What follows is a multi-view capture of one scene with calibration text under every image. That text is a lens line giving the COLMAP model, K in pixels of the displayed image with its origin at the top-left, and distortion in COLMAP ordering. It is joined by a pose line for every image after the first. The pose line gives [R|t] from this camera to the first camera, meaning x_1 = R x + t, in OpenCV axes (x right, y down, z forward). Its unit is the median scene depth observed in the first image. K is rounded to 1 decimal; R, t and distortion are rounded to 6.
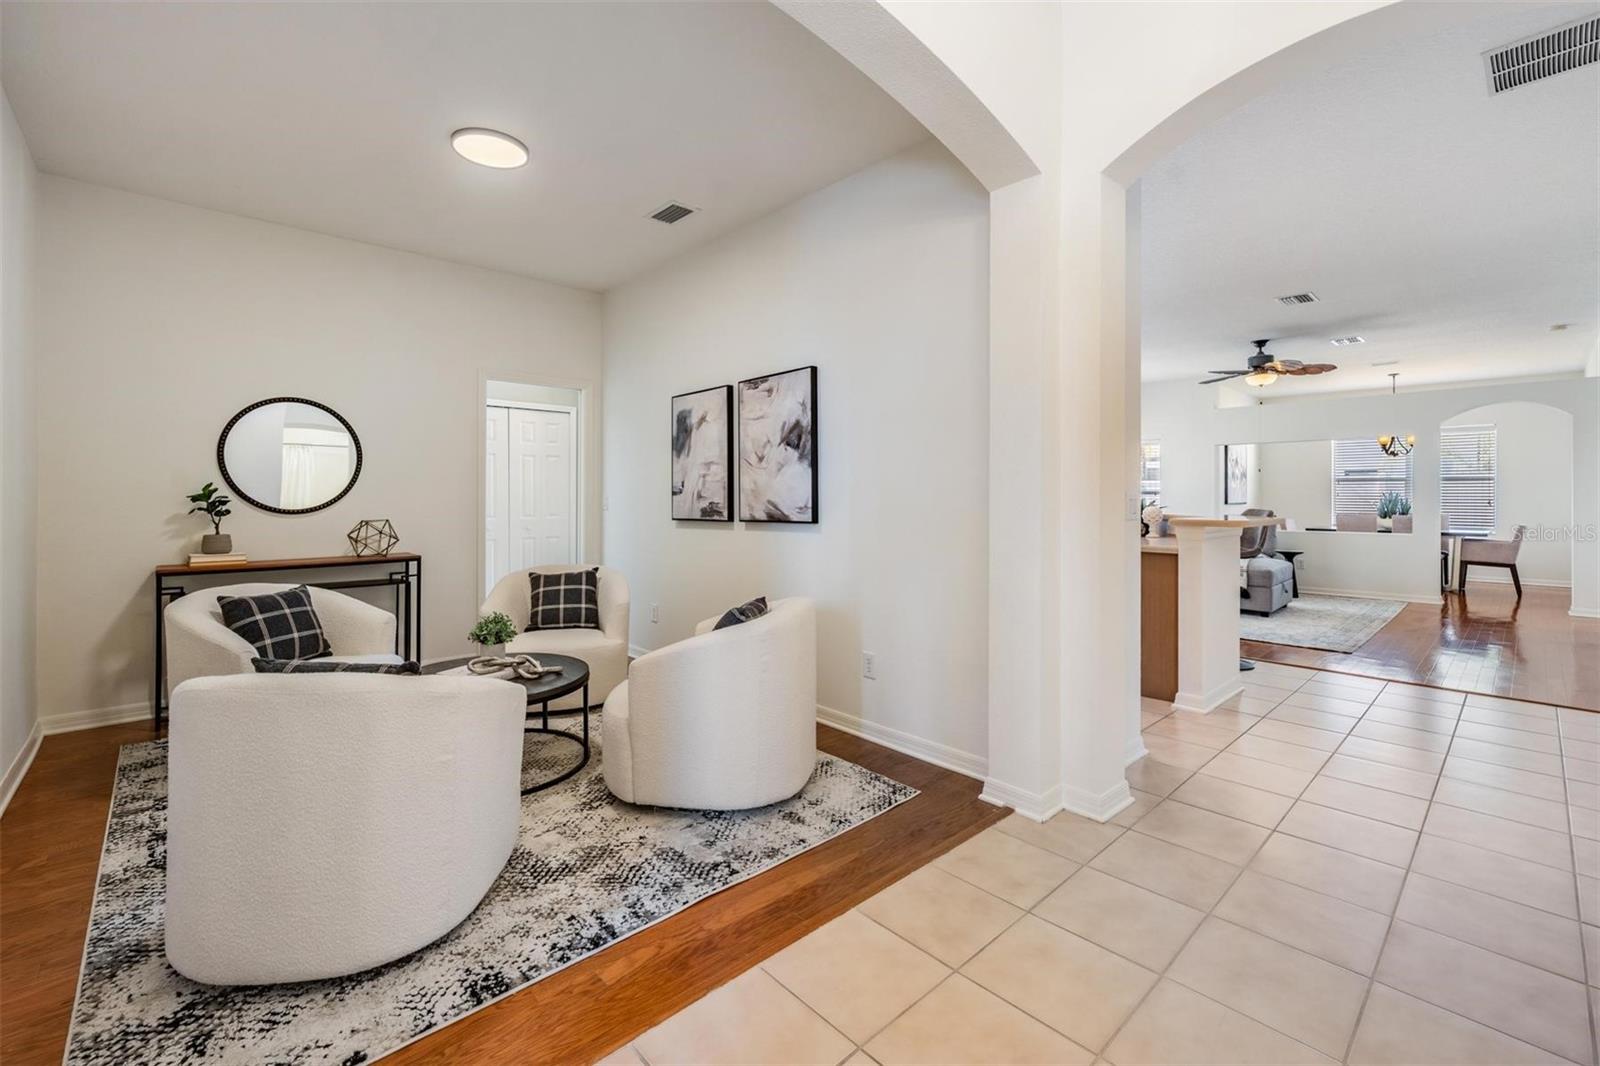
lens RADIAL K [[672.2, 0, 798.7], [0, 672.2, 494.3], [0, 0, 1]] dist [-0.001331, -0.000511]
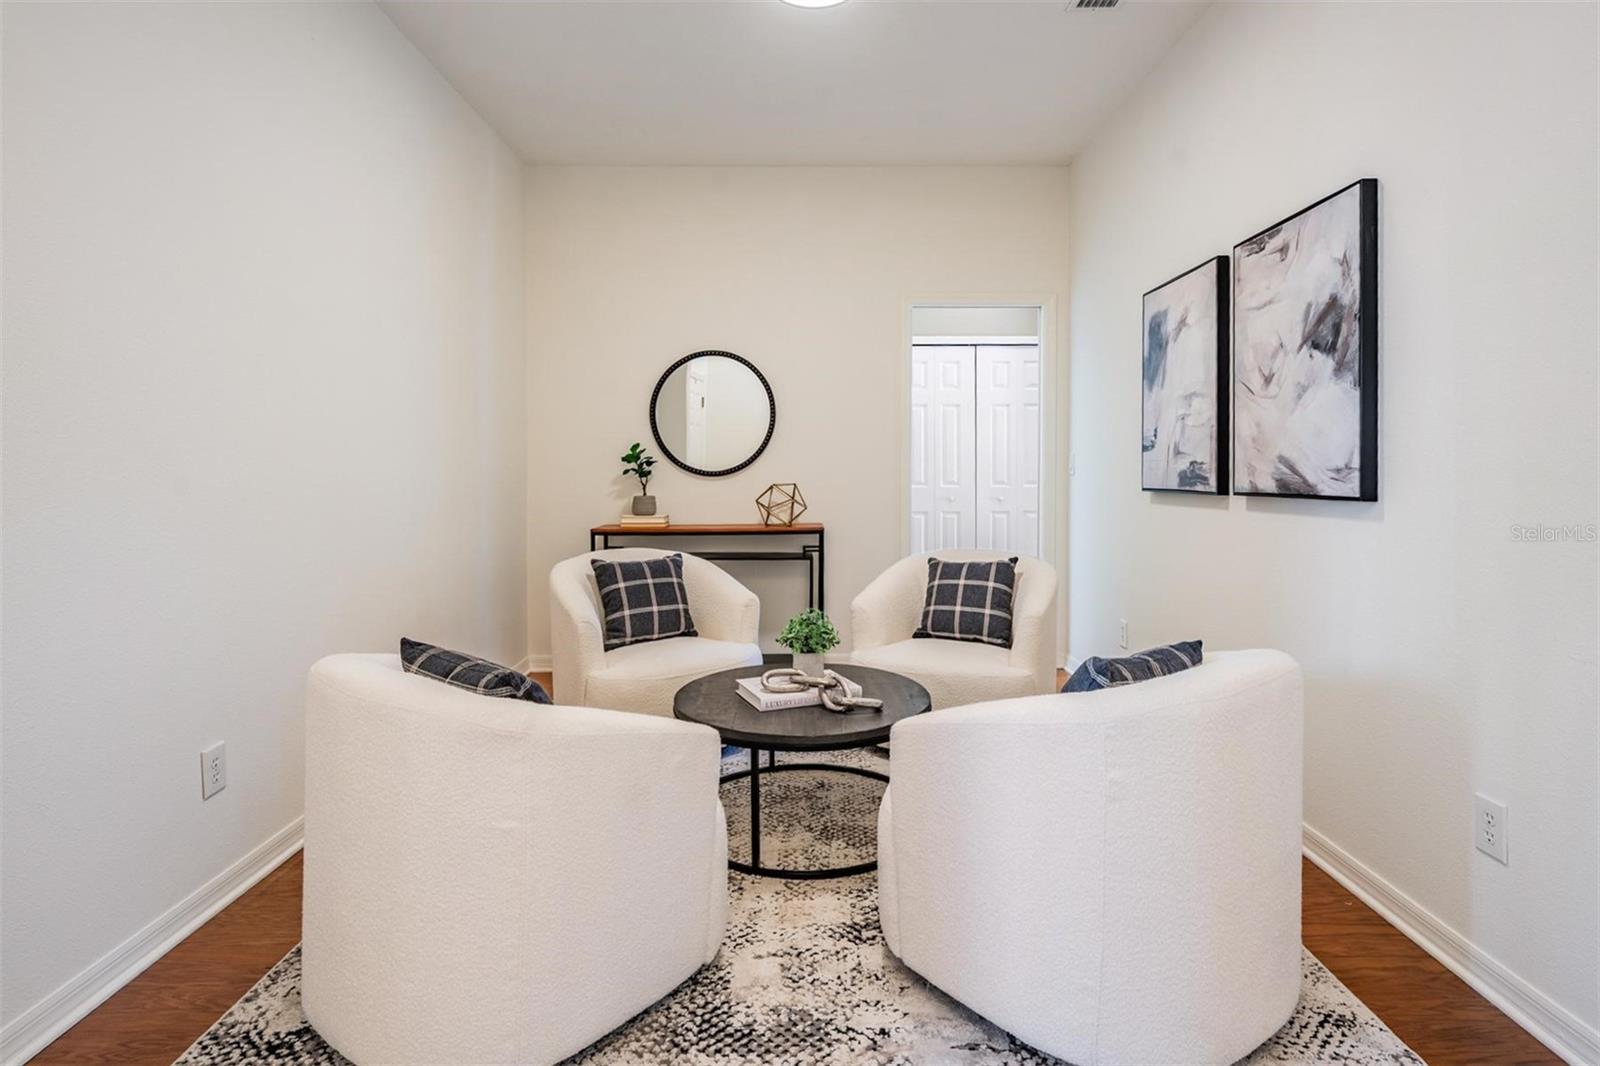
lens RADIAL K [[822.3, 0, 803.2], [0, 822.3, 472.6], [0, 0, 1]] dist [-0.000021, -0.000132]
pose [[0.739322, 0.004268, -0.673338, 0.116466], [0.005919, 0.999900, 0.012837, 0.011676], [0.673326, -0.013477, 0.739223, 0.266781]]
